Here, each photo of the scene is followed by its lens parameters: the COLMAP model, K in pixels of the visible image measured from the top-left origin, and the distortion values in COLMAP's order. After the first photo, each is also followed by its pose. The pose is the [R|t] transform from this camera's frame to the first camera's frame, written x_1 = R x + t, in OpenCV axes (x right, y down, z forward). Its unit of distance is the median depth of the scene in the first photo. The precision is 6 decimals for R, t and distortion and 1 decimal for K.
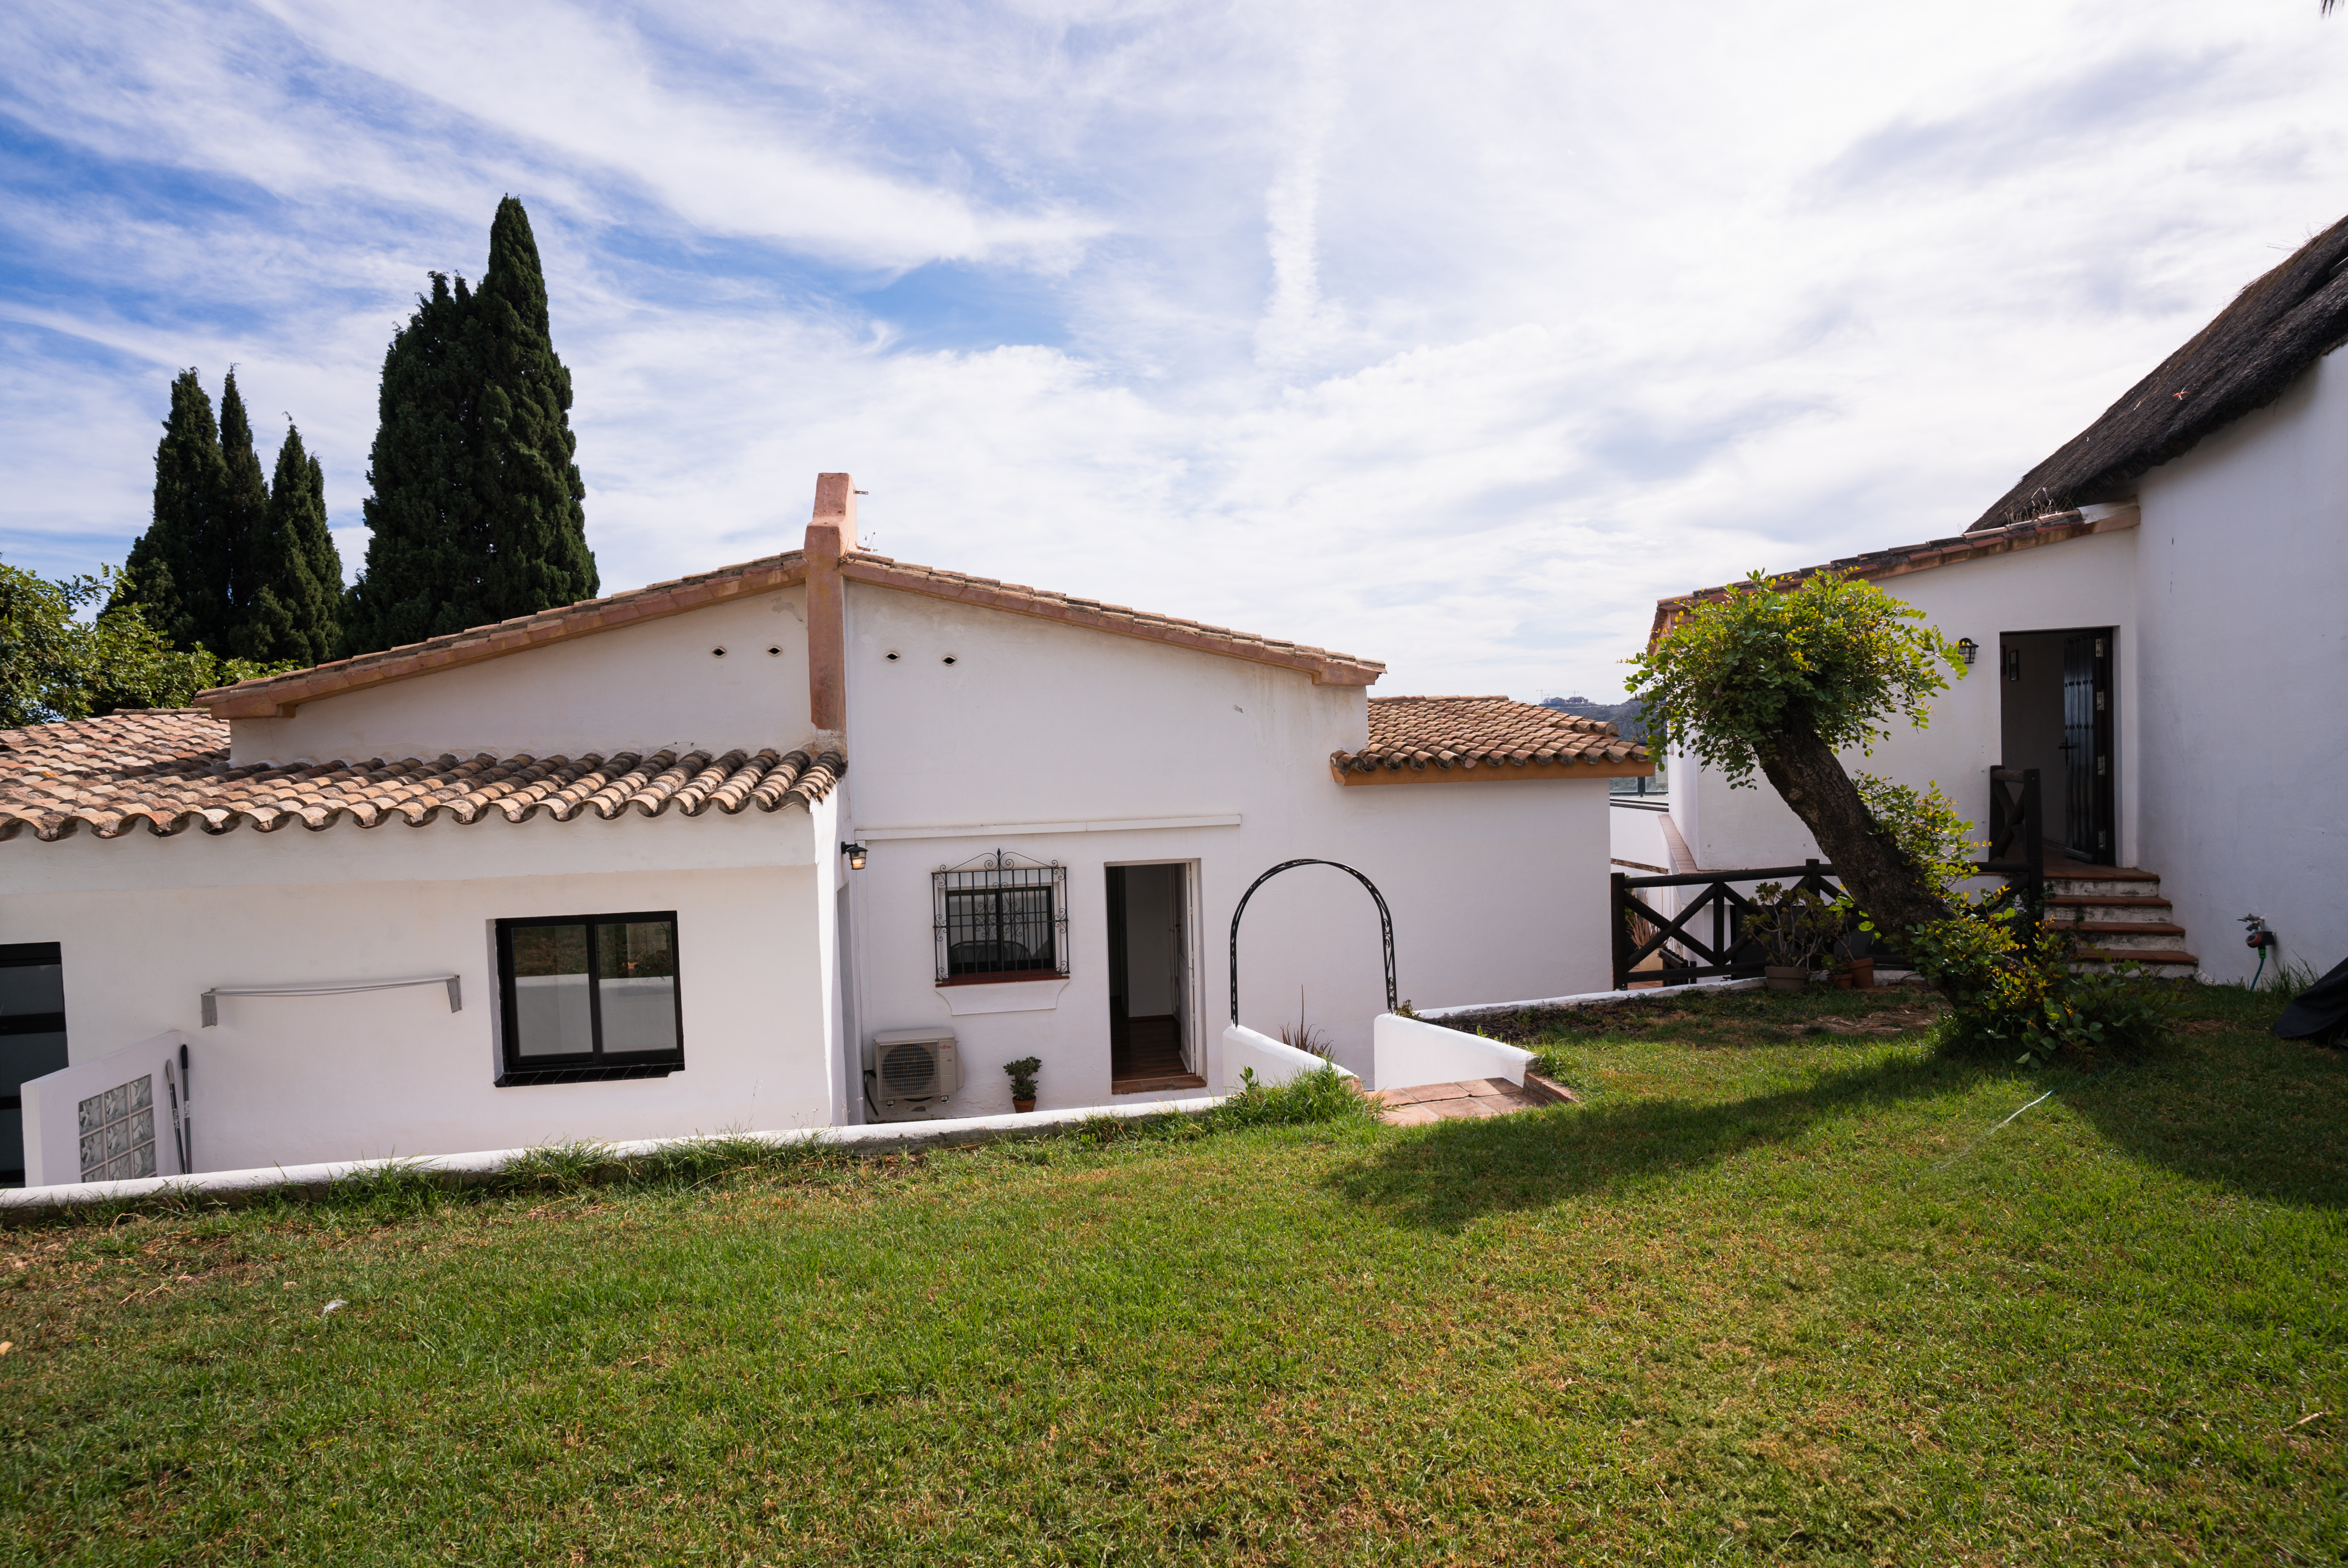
lens RADIAL K [[1195.5, 0, 1140.8], [0, 1195.5, 780.7], [0, 0, 1]] dist [-0.101027, 0.066151]
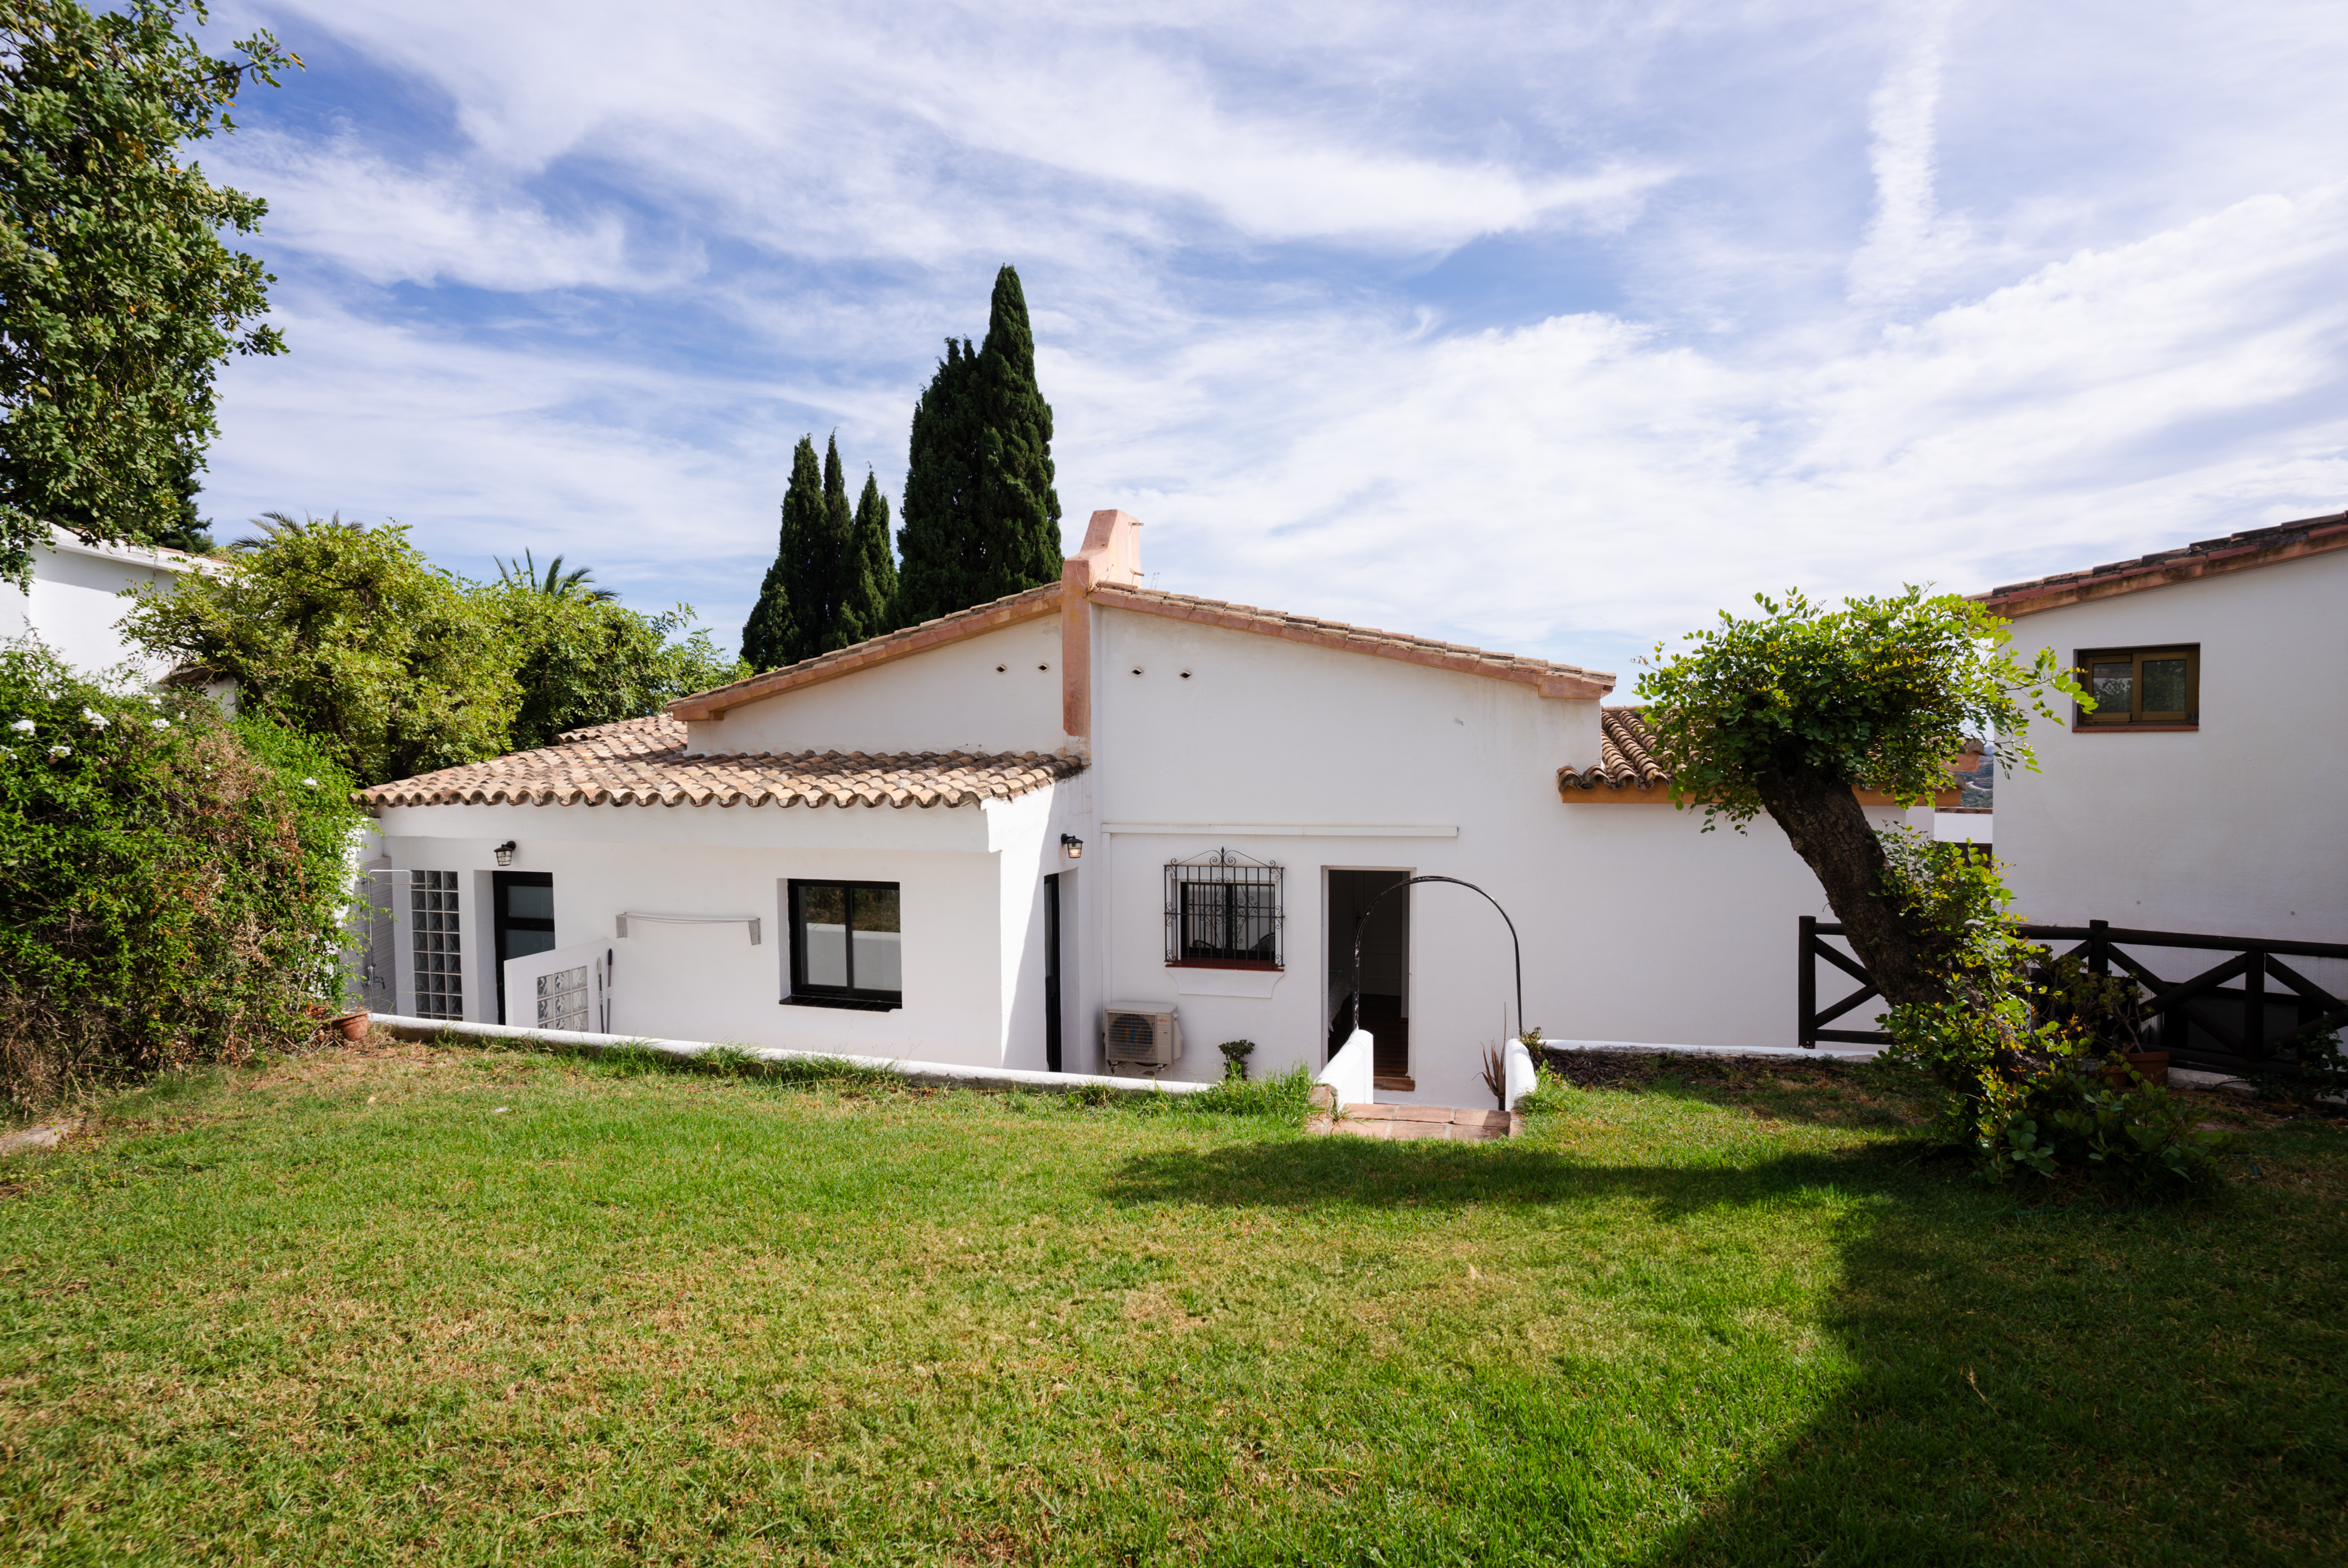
lens RADIAL K [[1217.3, 0, 1174.0], [0, 1217.3, 784.0], [0, 0, 1]] dist [-0.087363, 0.043664]
pose [[0.887962, 0.036835, -0.458440, 0.183307], [-0.028869, 0.999286, 0.024375, -0.013931], [0.459011, -0.008410, 0.888391, -0.007397]]
